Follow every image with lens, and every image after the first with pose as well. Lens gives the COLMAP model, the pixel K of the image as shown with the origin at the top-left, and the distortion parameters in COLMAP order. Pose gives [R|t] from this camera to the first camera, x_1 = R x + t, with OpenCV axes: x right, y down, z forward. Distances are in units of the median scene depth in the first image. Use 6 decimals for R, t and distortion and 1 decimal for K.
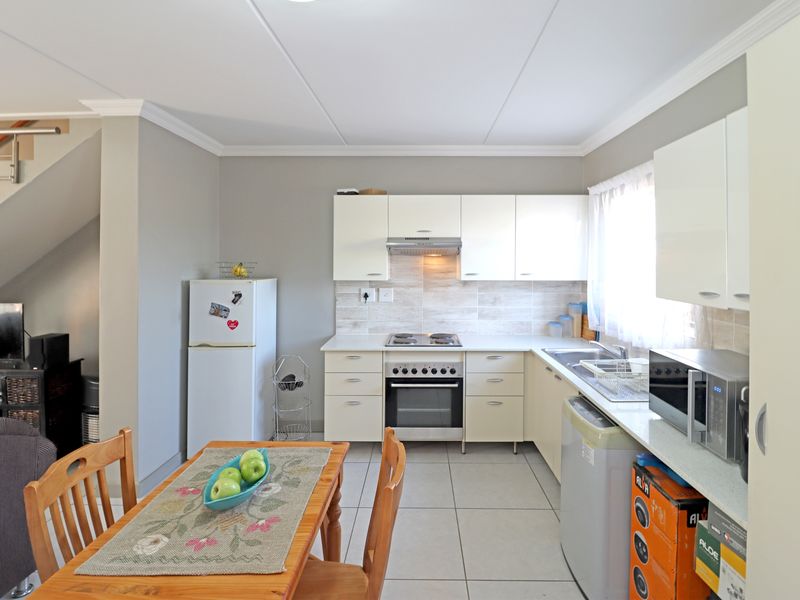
lens RADIAL K [[466.8, 0, 414.9], [0, 466.8, 262.3], [0, 0, 1]] dist [0.002272, -0.000660]
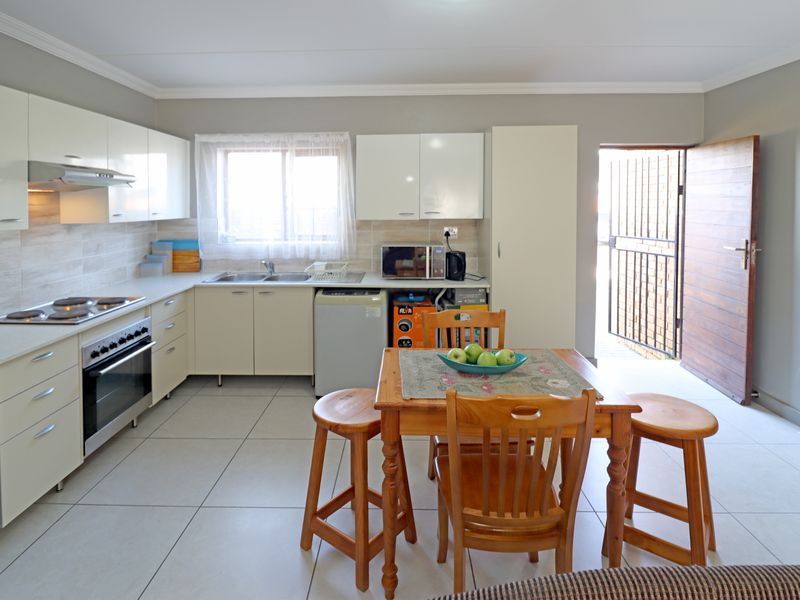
lens RADIAL K [[449.2, 0, 402.0], [0, 449.2, 220.3], [0, 0, 1]] dist [-0.014706, -0.001041]
pose [[-0.045334, -0.038792, 0.998218, -0.688771], [0.004432, 0.999228, 0.039033, 0.005573], [-0.998962, 0.006193, -0.045127, 0.532704]]
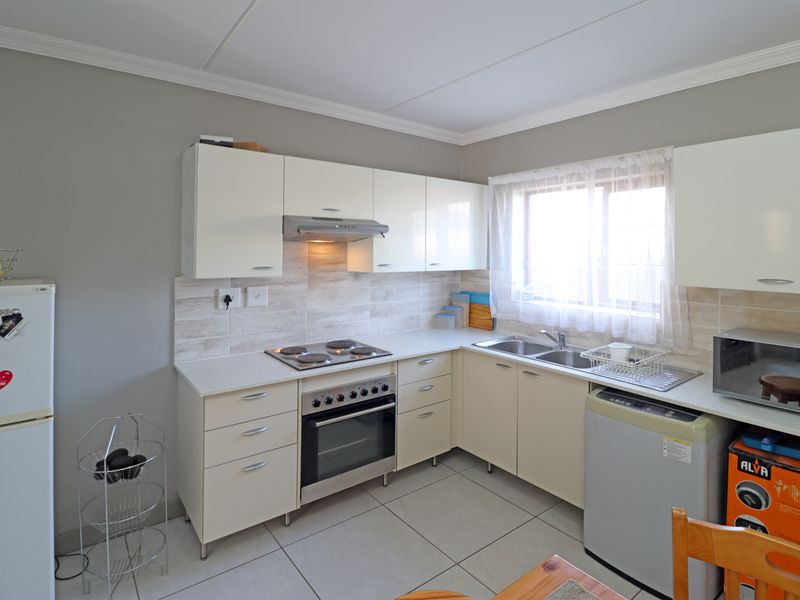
lens RADIAL K [[442.3, 0, 421.3], [0, 442.3, 247.1], [0, 0, 1]] dist [-0.011118, -0.000917]
pose [[0.749688, 0.008618, 0.661736, -0.349240], [-0.007894, 0.999961, -0.004080, -0.004071], [-0.661745, -0.002165, 0.749726, 0.368219]]
